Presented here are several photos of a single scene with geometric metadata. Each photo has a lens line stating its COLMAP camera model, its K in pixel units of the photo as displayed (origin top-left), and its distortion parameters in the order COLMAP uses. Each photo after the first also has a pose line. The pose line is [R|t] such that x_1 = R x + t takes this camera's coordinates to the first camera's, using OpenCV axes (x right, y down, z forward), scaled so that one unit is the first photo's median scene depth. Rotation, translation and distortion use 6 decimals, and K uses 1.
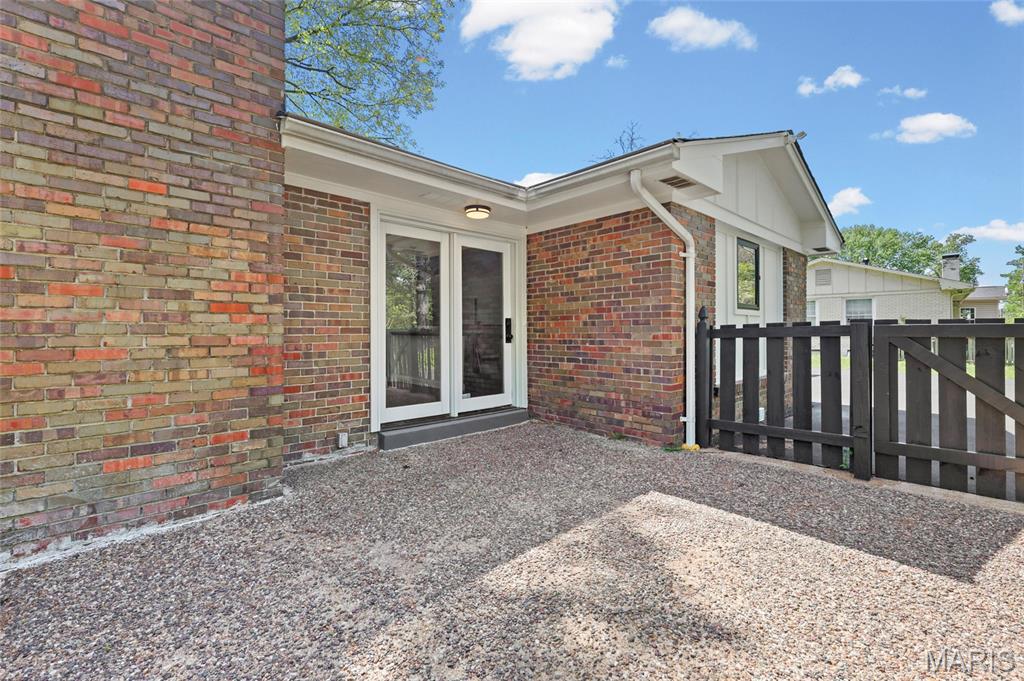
lens RADIAL K [[451.0, 0, 512.1], [0, 451.0, 329.5], [0, 0, 1]] dist [0.002897, 0.000085]
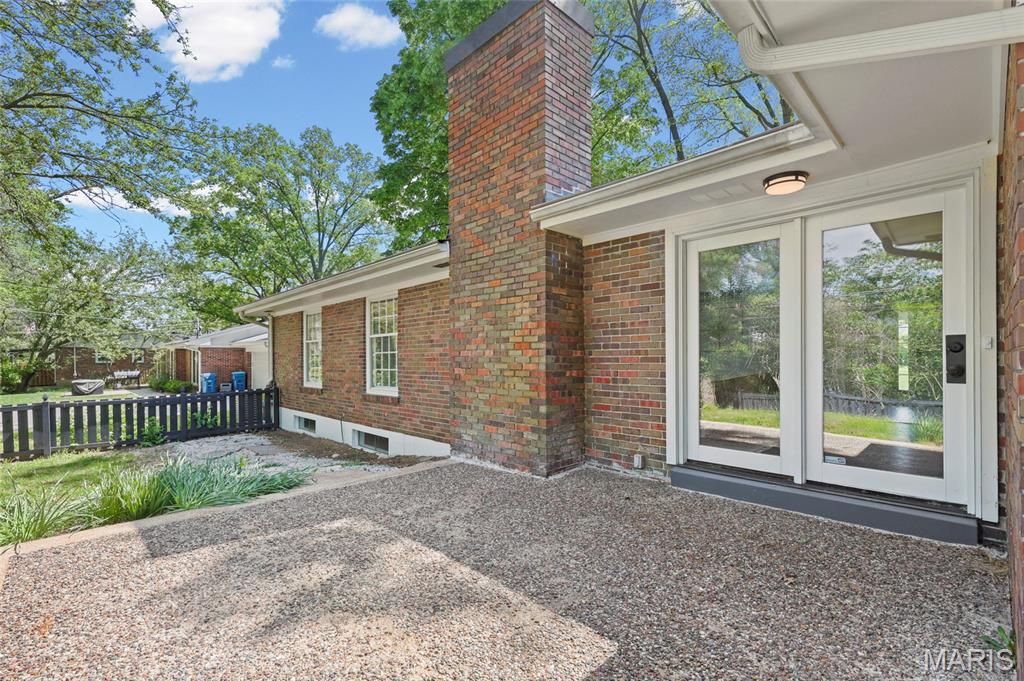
lens RADIAL K [[454.1, 0, 512.9], [0, 454.1, 359.4], [0, 0, 1]] dist [0.005339, 0.000220]
pose [[0.013259, 0.004852, -0.999900, 0.933158], [0.010693, 0.999930, 0.004994, -0.009177], [0.999855, -0.010758, 0.013206, 0.910013]]
